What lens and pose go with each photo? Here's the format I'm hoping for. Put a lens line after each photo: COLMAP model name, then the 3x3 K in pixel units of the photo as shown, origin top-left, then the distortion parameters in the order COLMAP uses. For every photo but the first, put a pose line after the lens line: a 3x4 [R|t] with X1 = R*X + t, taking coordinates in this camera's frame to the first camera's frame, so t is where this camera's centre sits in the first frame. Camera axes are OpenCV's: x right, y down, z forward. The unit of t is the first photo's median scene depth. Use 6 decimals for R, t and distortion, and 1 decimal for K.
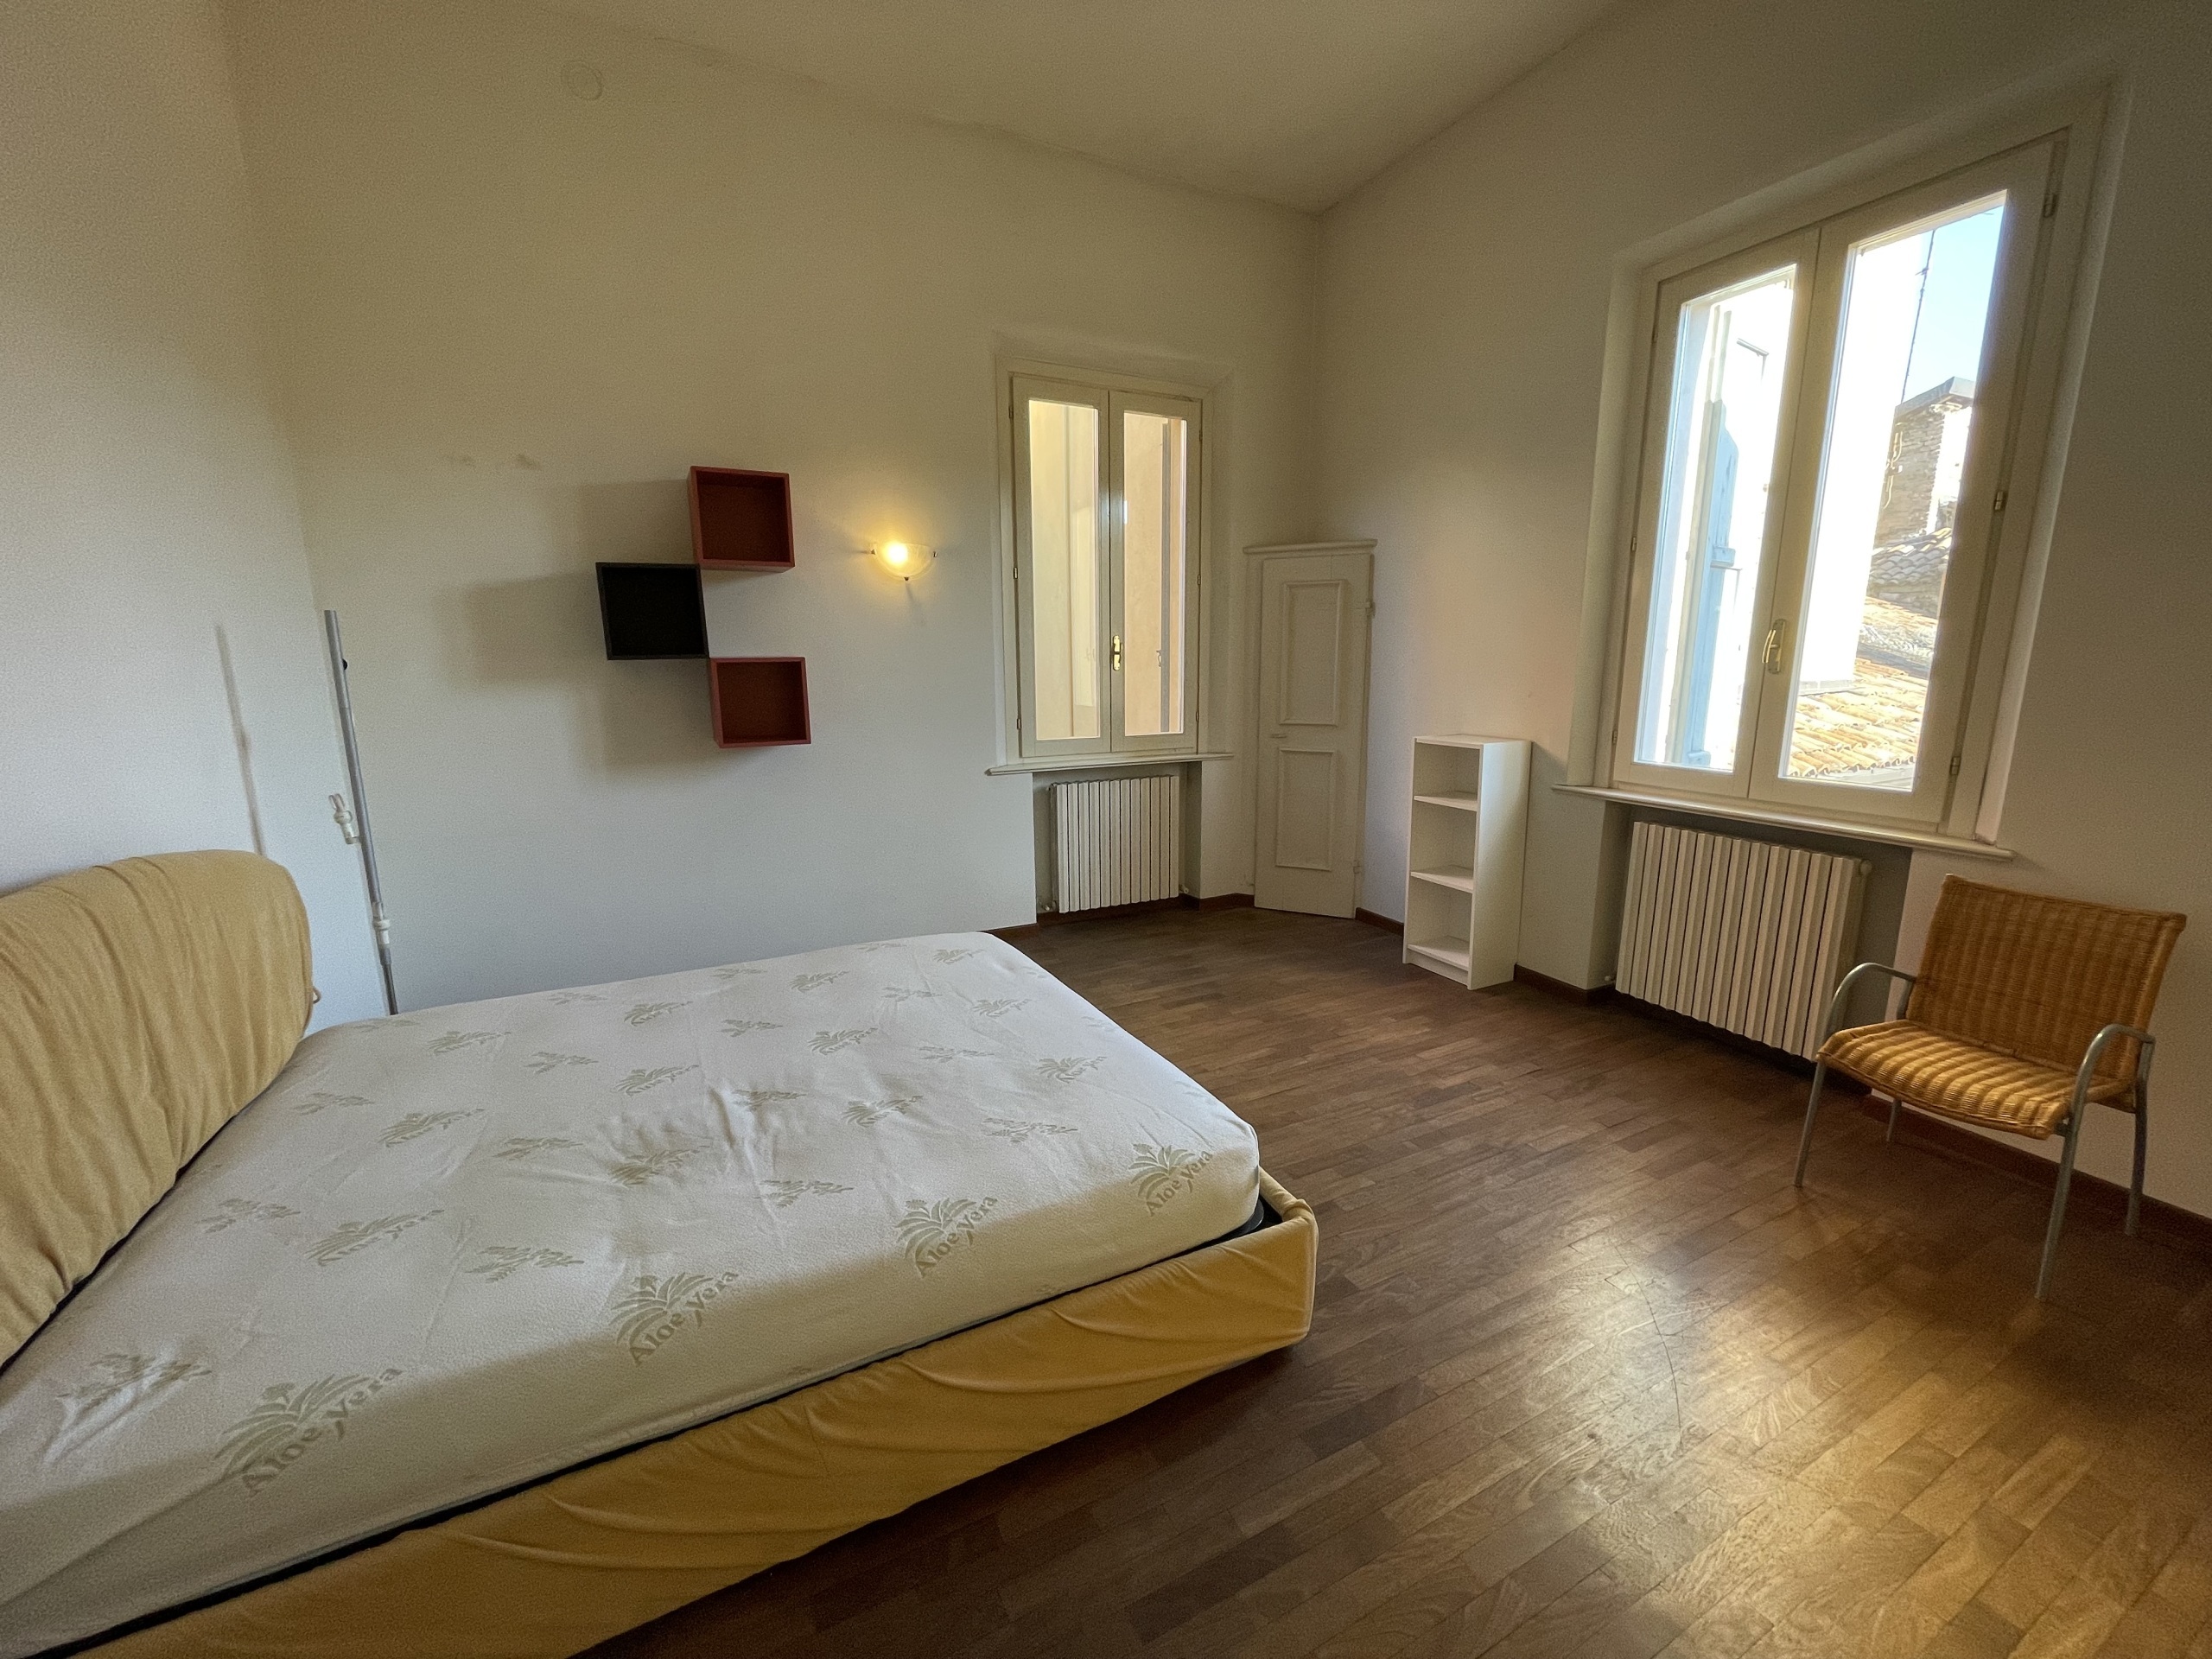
lens RADIAL K [[889.6, 0, 1107.2], [0, 889.6, 828.2], [0, 0, 1]] dist [-0.003589, -0.000383]
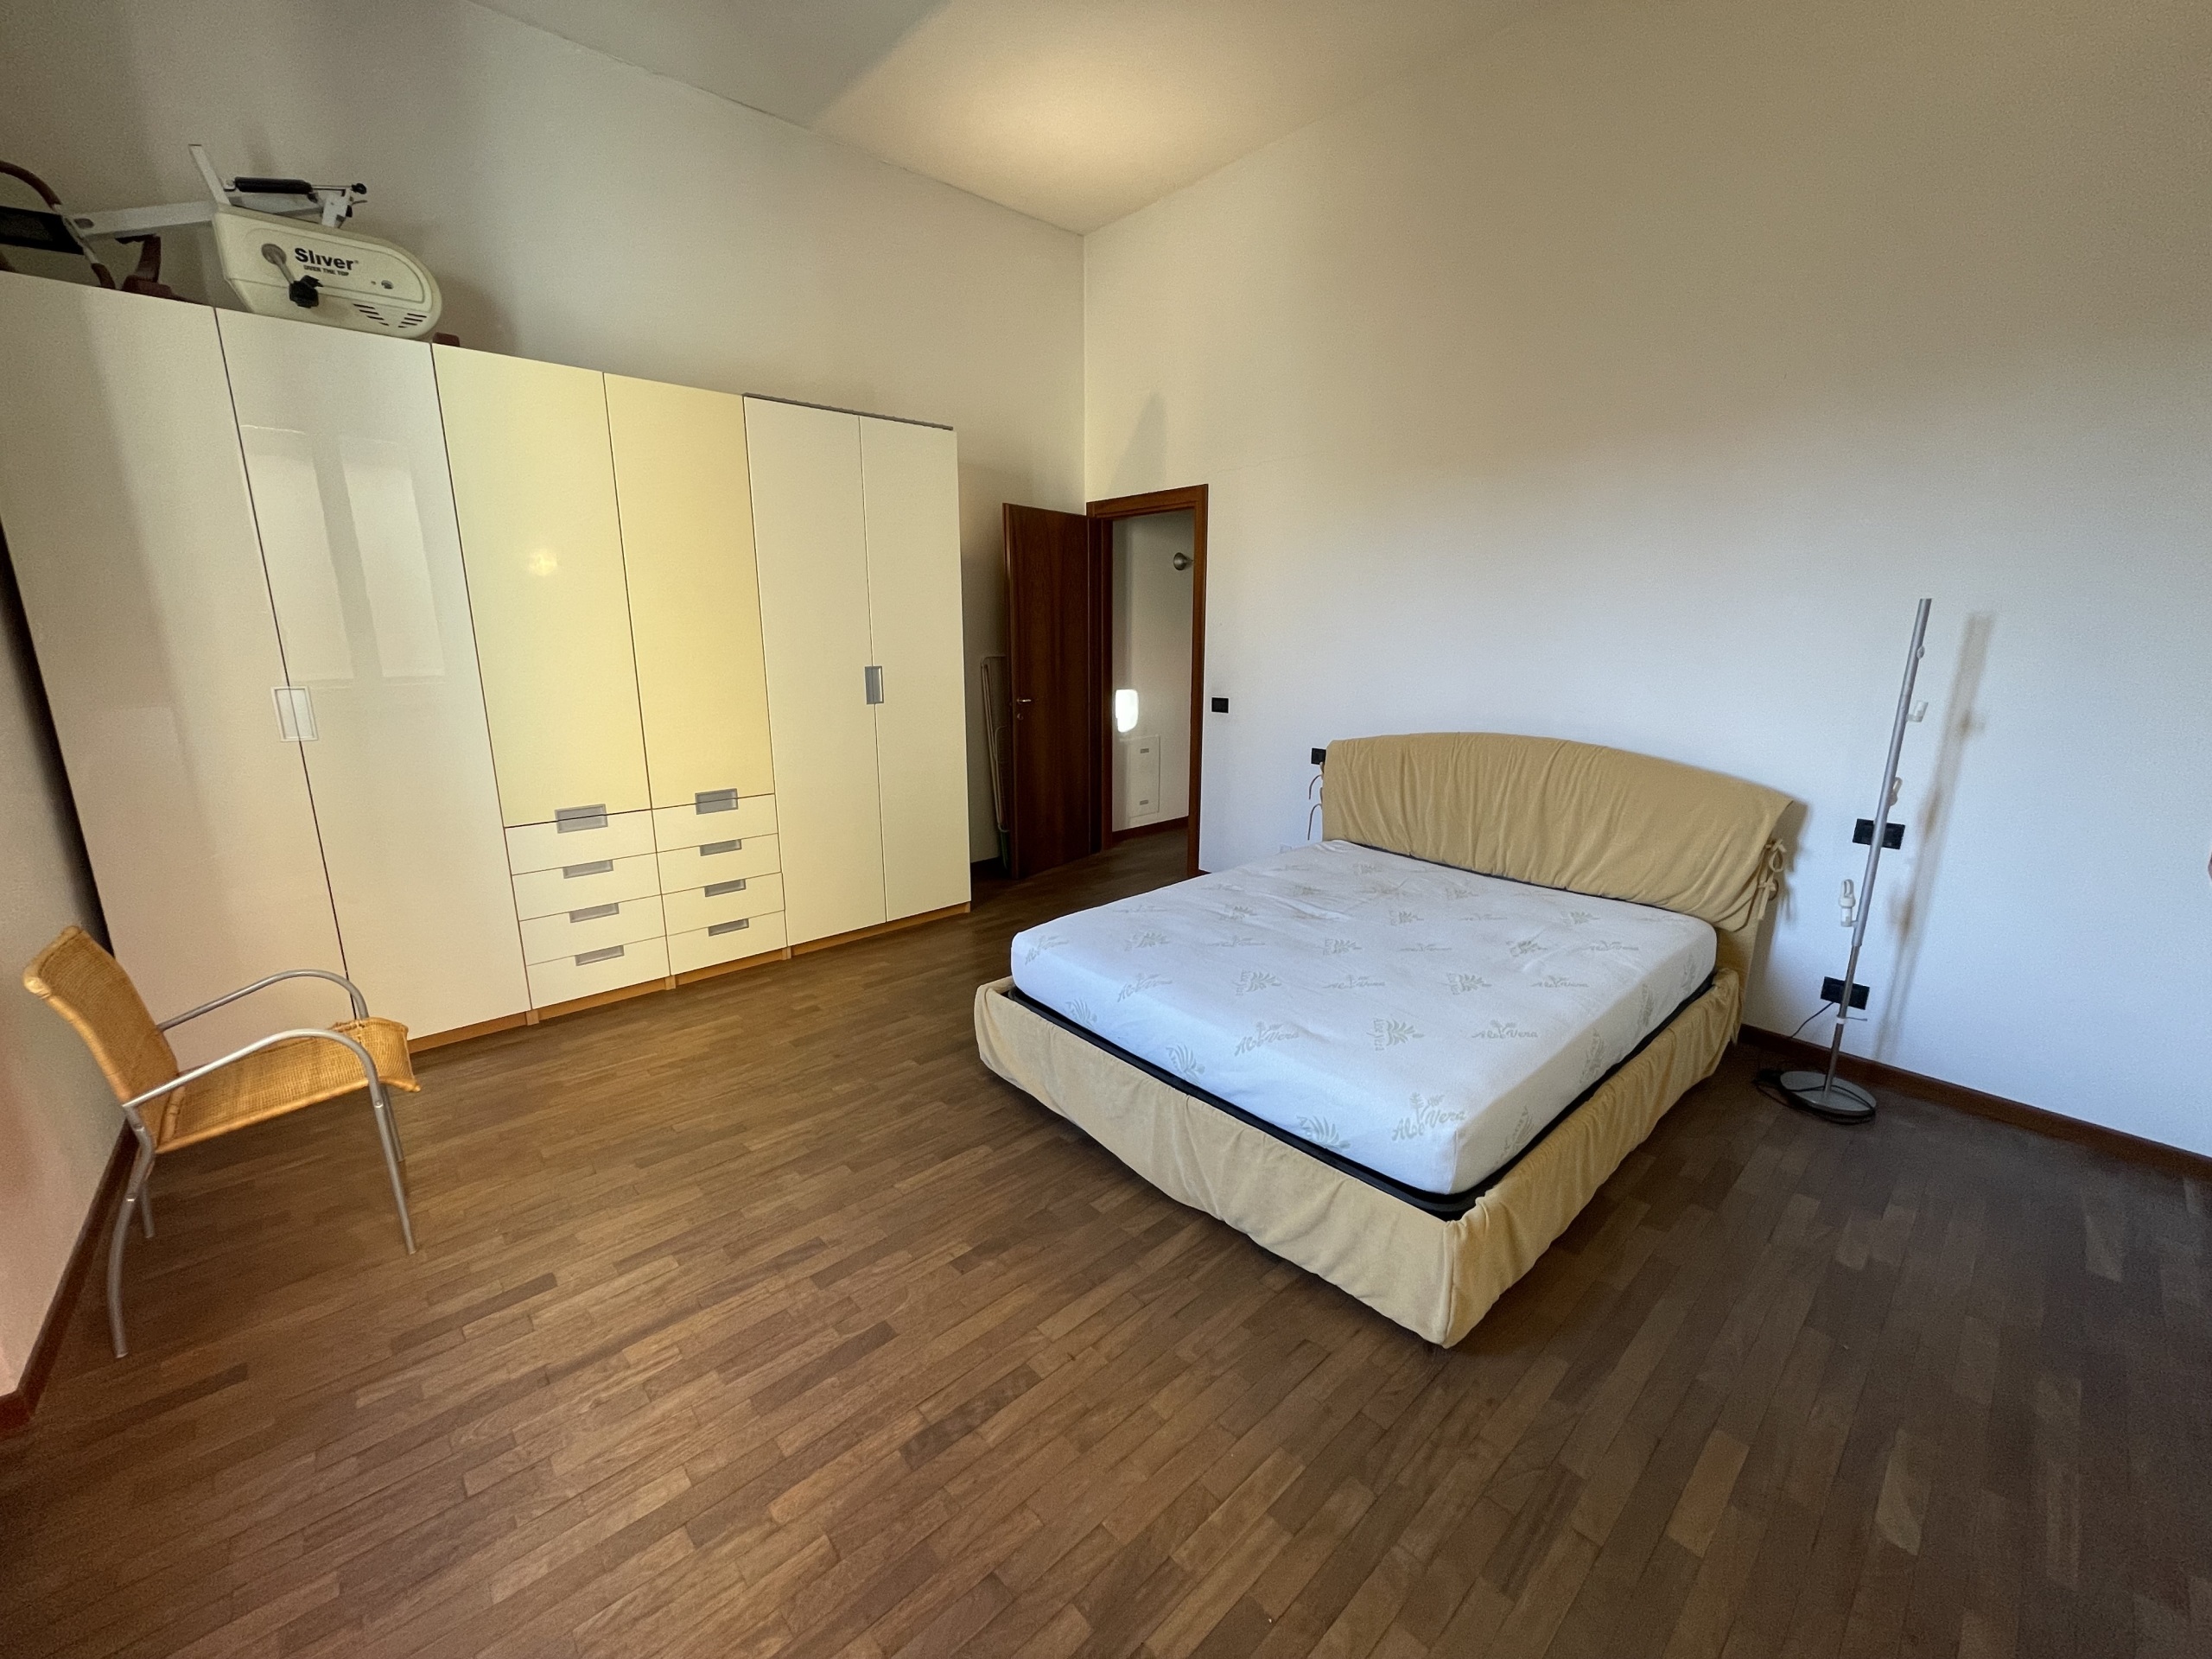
lens RADIAL K [[890.9, 0, 1112.1], [0, 890.9, 826.9], [0, 0, 1]] dist [-0.002900, -0.000053]
pose [[-0.963089, 0.065216, -0.261164, 0.231477], [-0.046677, 0.915050, 0.400631, -0.290907], [0.265106, 0.398033, -0.878230, 1.374101]]
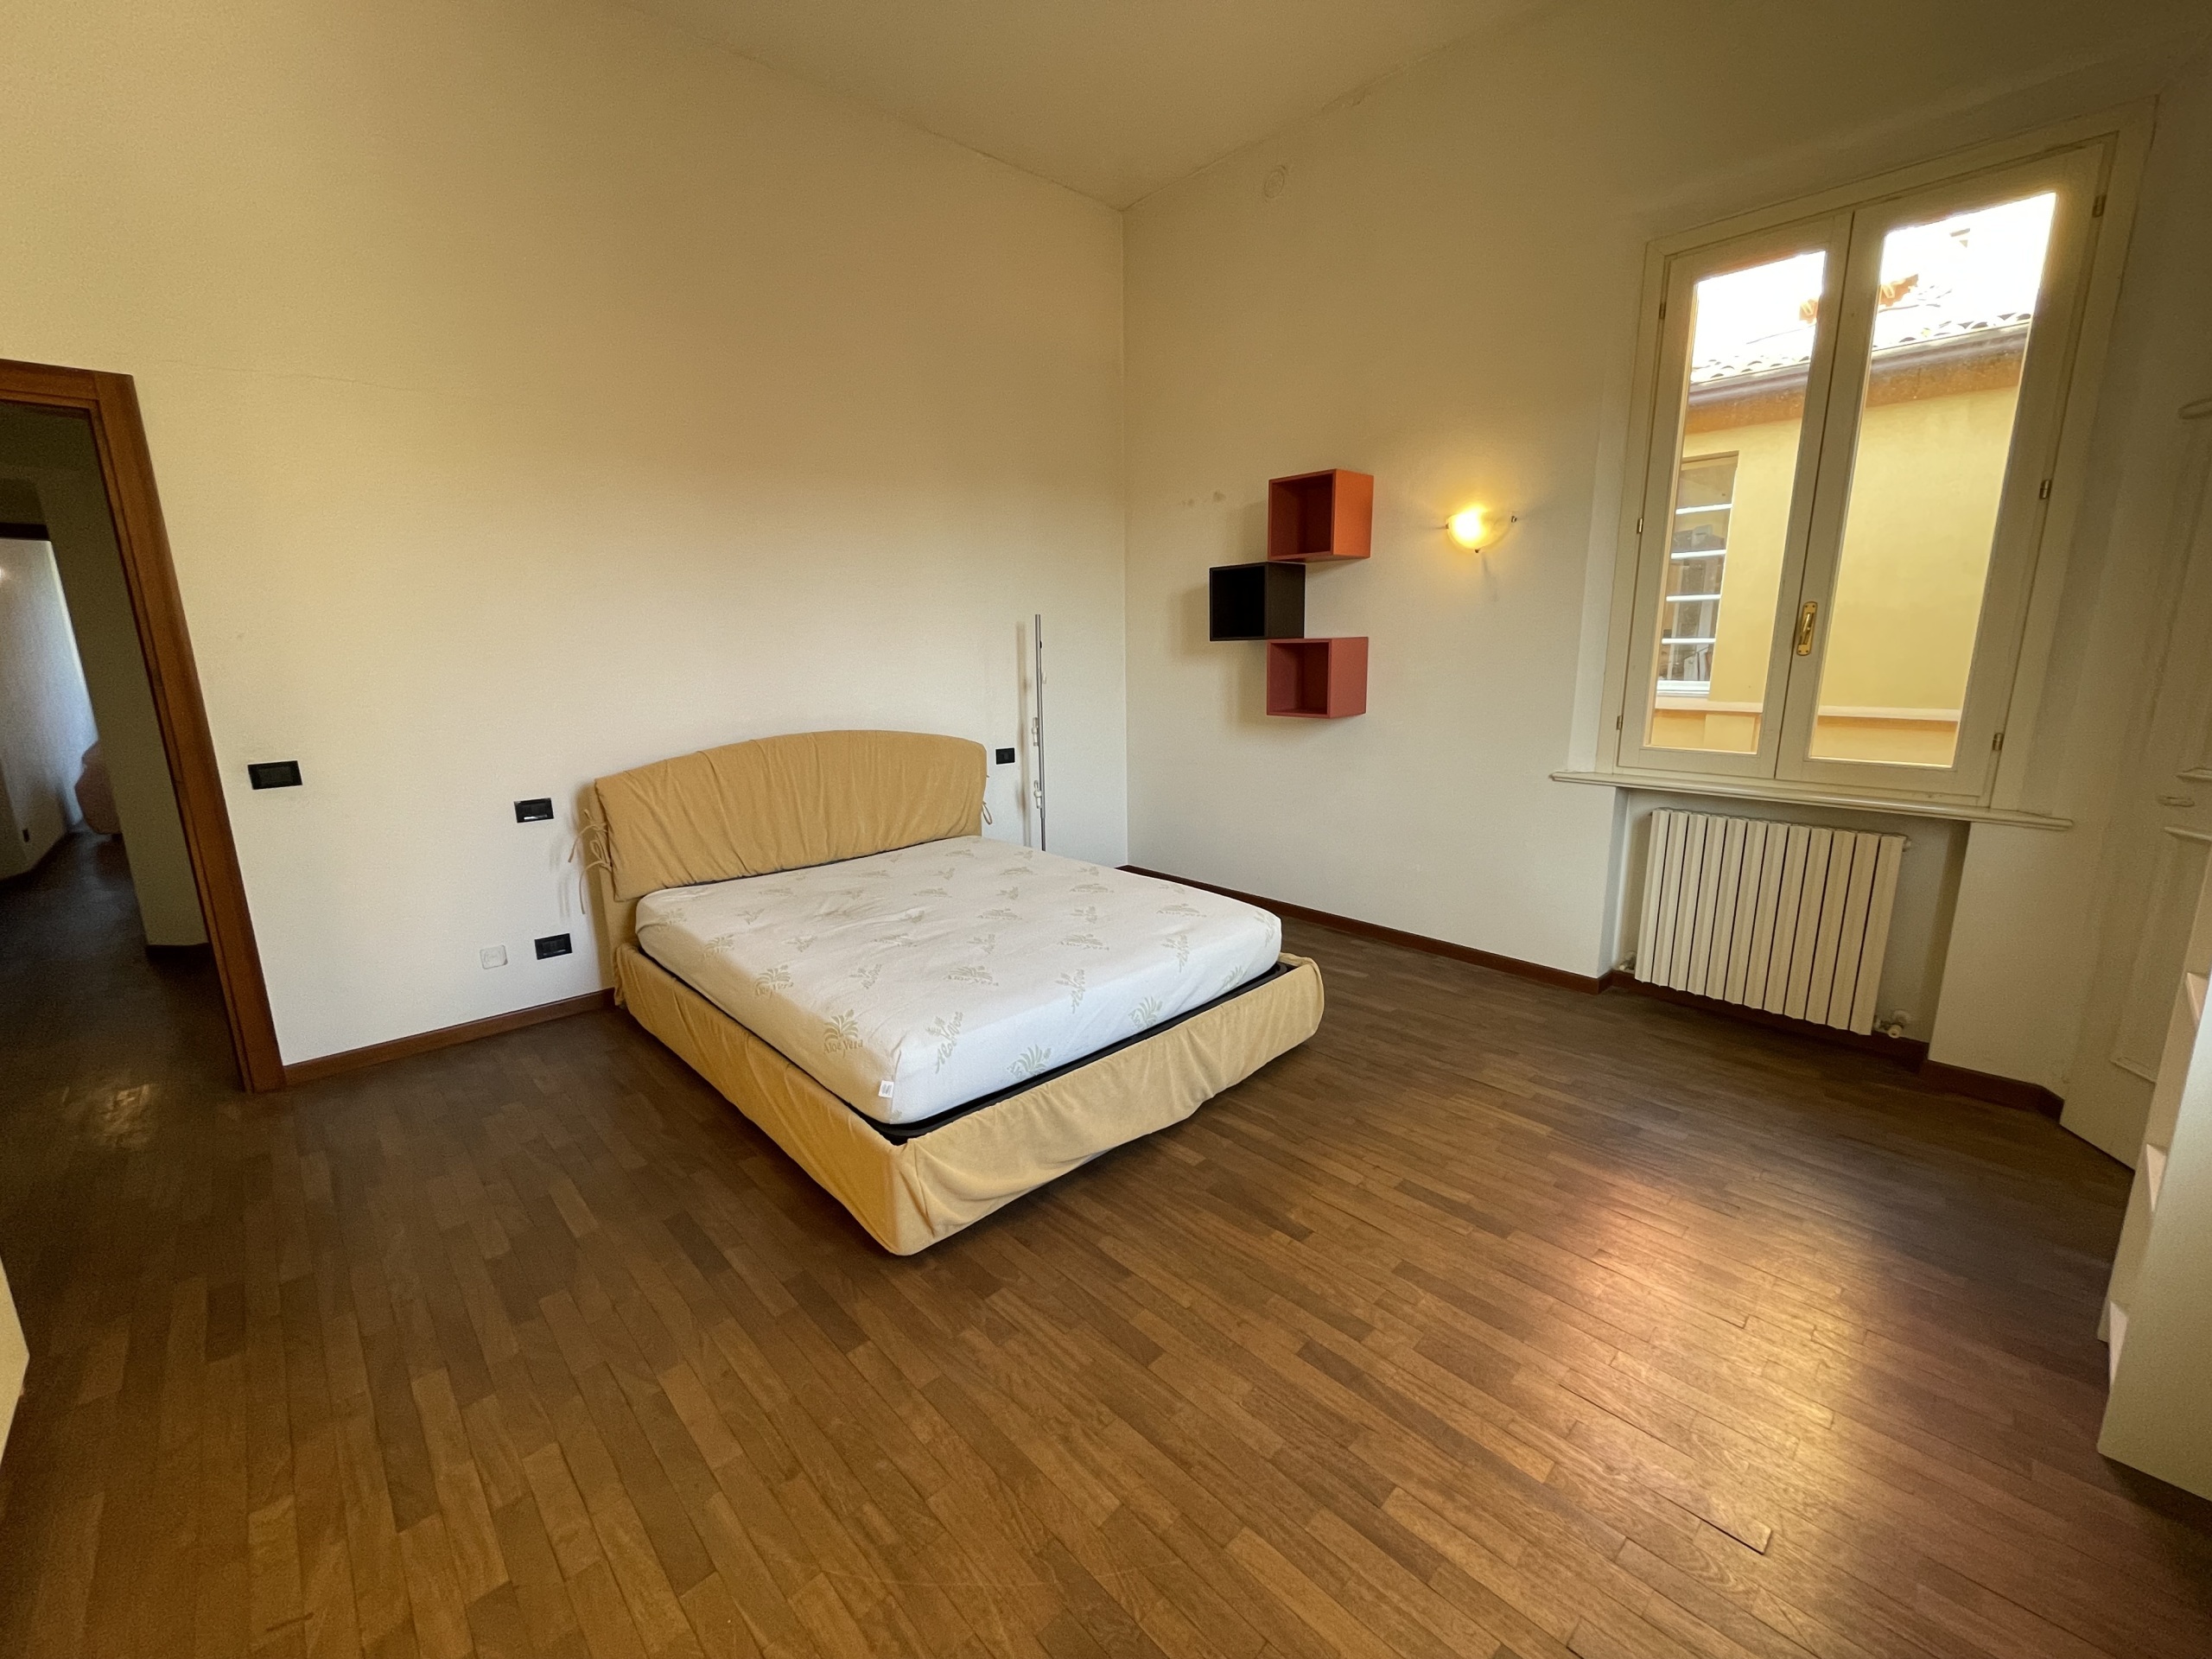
lens RADIAL K [[889.6, 0, 1107.2], [0, 889.6, 828.2], [0, 0, 1]] dist [-0.003589, -0.000383]
pose [[0.286348, 0.199689, -0.937086, 0.727913], [-0.170835, 0.973009, 0.155142, -0.101259], [0.942773, 0.115663, 0.312733, 0.489669]]
